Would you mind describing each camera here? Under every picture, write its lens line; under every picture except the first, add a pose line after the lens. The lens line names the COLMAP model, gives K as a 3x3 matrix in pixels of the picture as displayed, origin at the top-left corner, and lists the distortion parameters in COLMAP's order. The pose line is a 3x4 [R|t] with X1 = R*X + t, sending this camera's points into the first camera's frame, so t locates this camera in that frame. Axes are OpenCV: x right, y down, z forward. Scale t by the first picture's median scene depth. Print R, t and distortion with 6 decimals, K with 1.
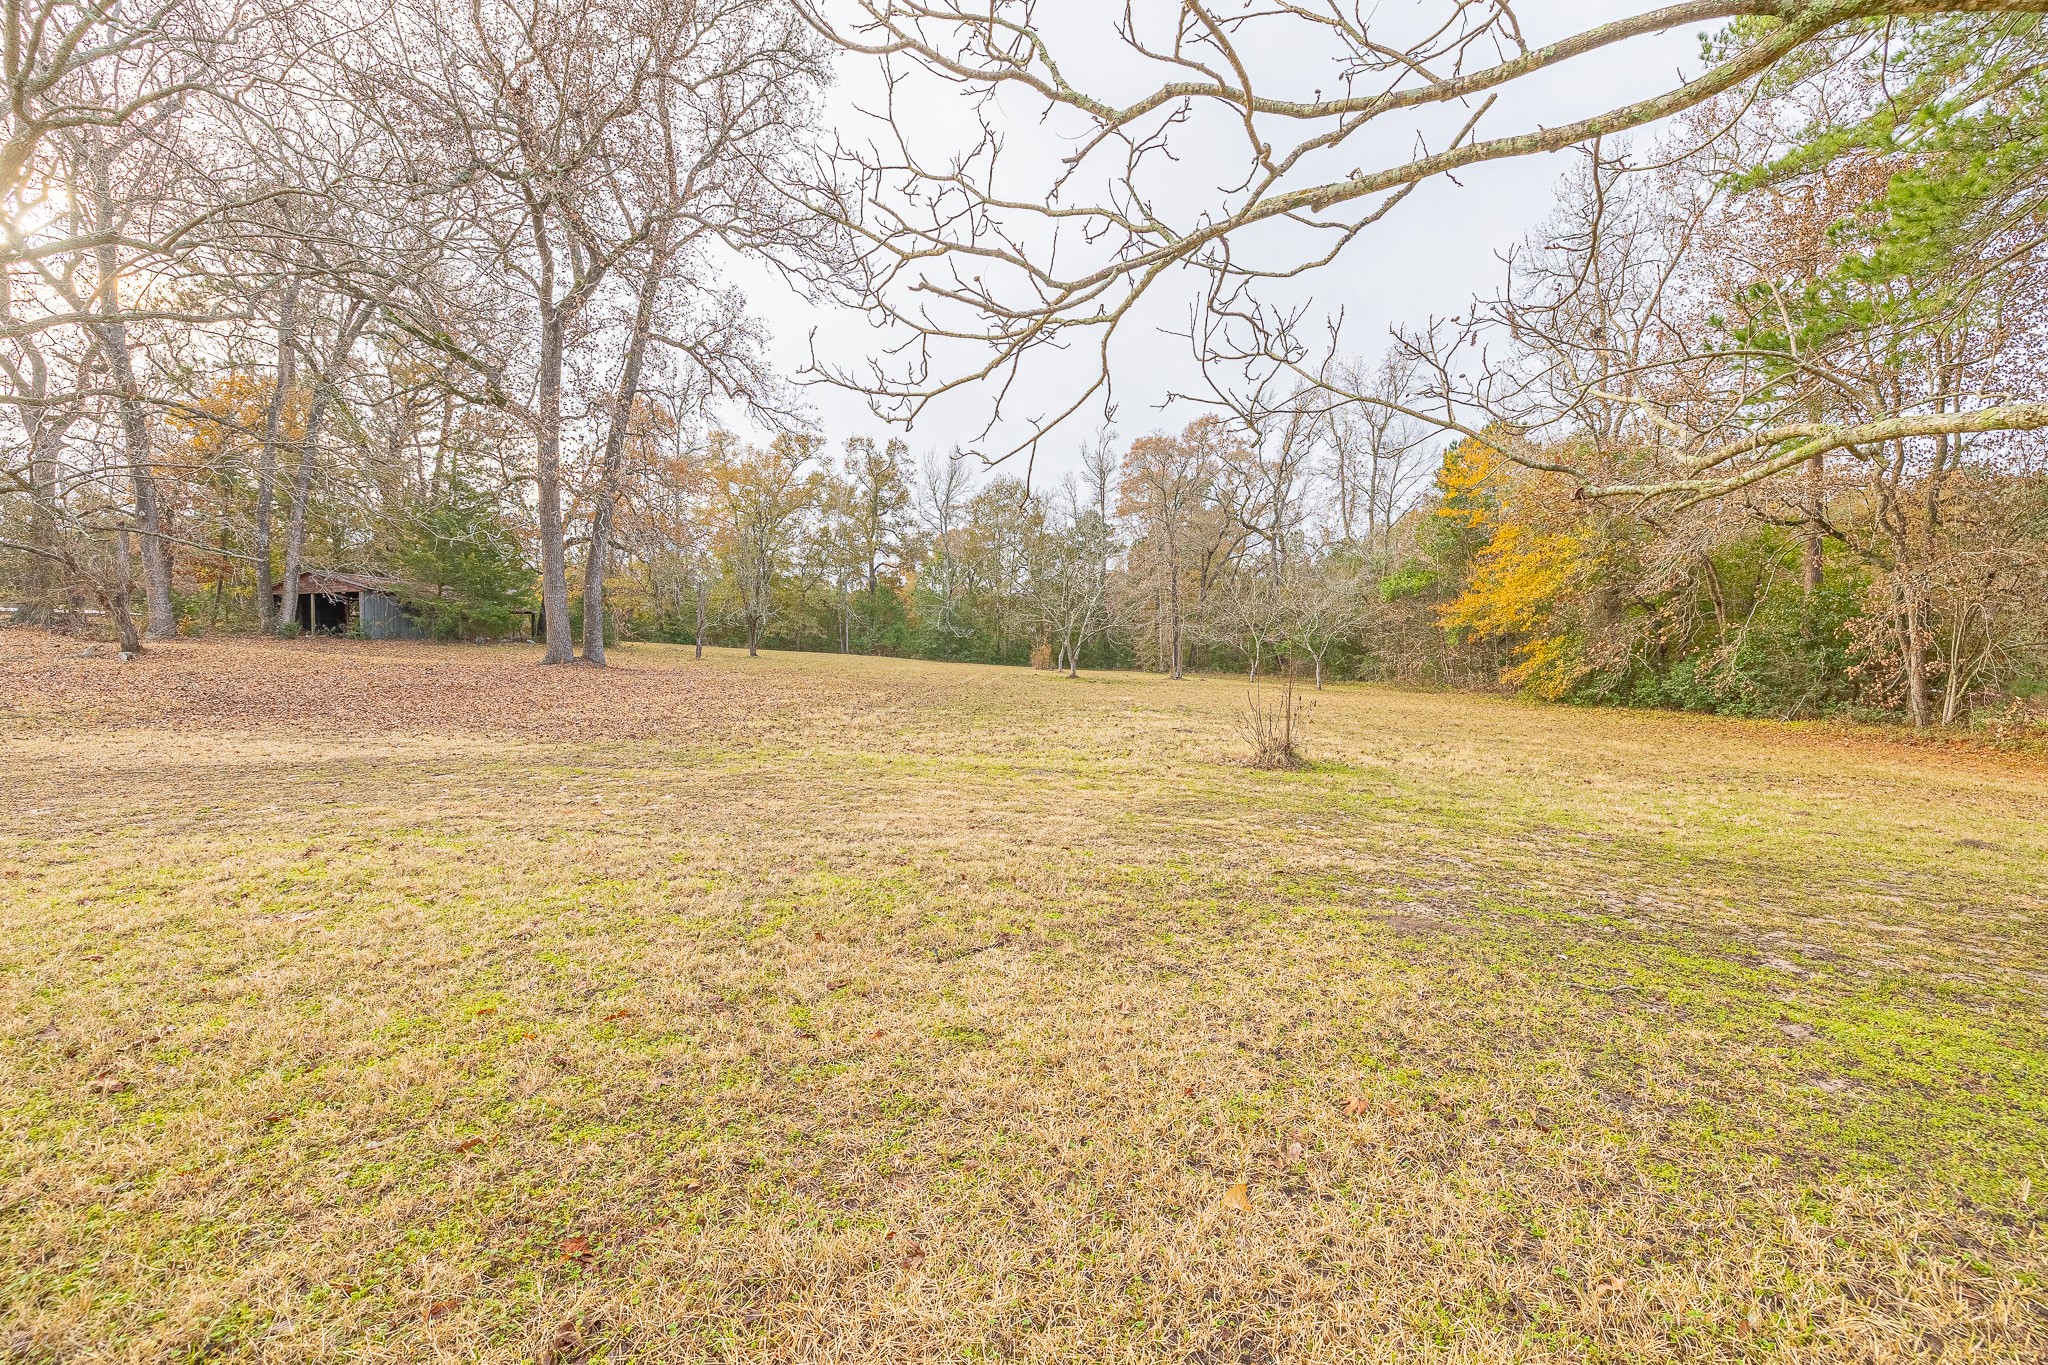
lens RADIAL K [[870.5, 0, 1016.5], [0, 870.5, 678.0], [0, 0, 1]] dist [-0.000914, 0.000034]
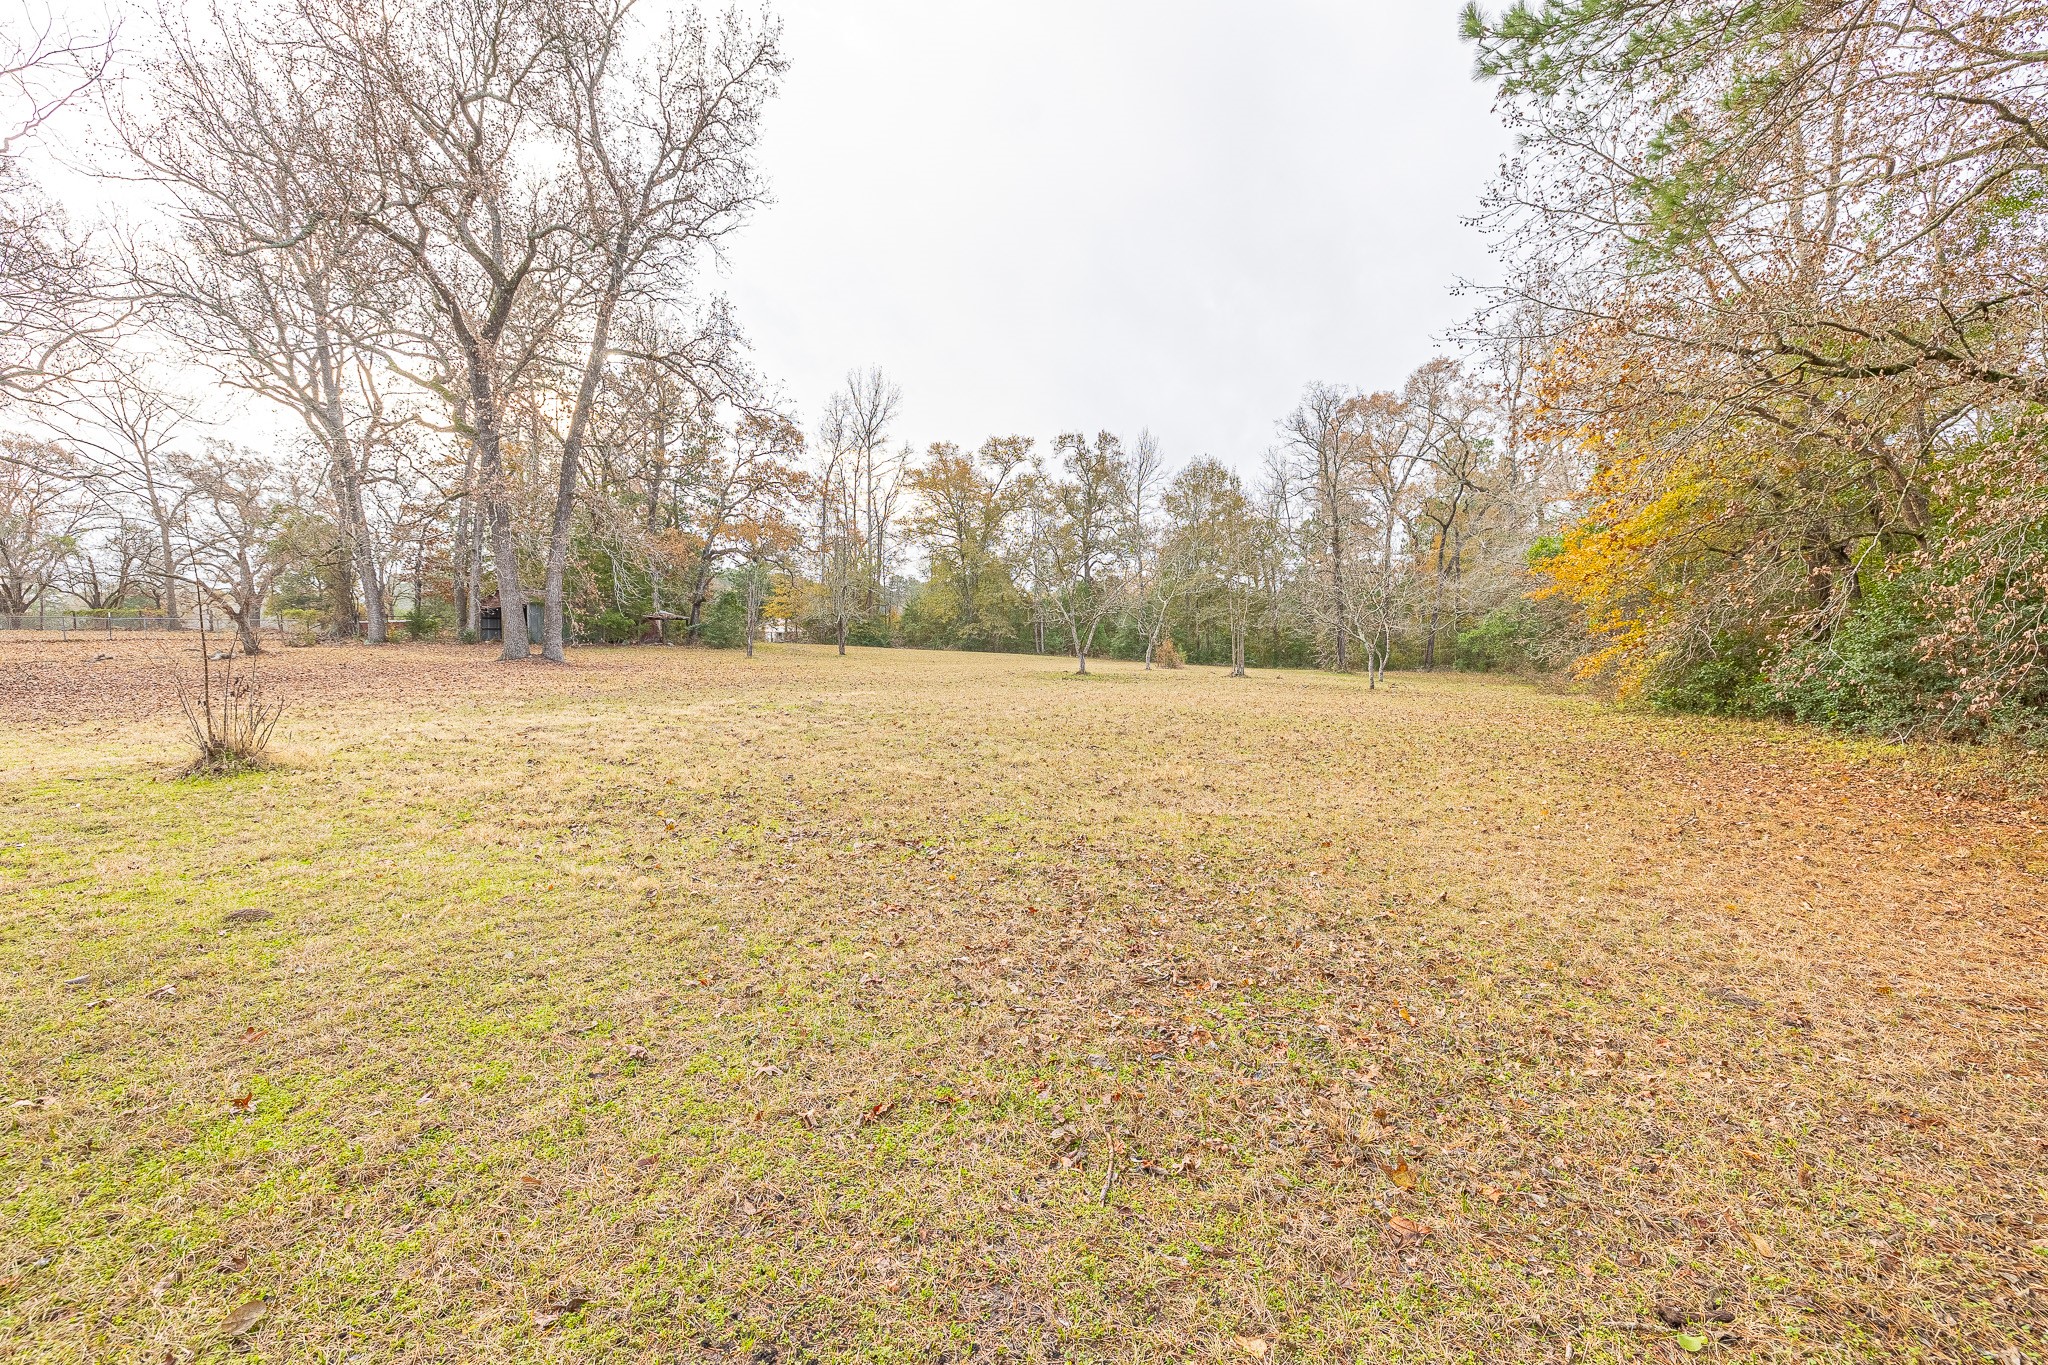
lens RADIAL K [[870.5, 0, 1016.5], [0, 870.5, 678.0], [0, 0, 1]] dist [-0.000914, 0.000034]
pose [[0.918623, -0.001434, -0.395132, 0.155779], [-0.000225, 0.999991, -0.004154, 0.002928], [0.395134, 0.003905, 0.918615, 0.077132]]
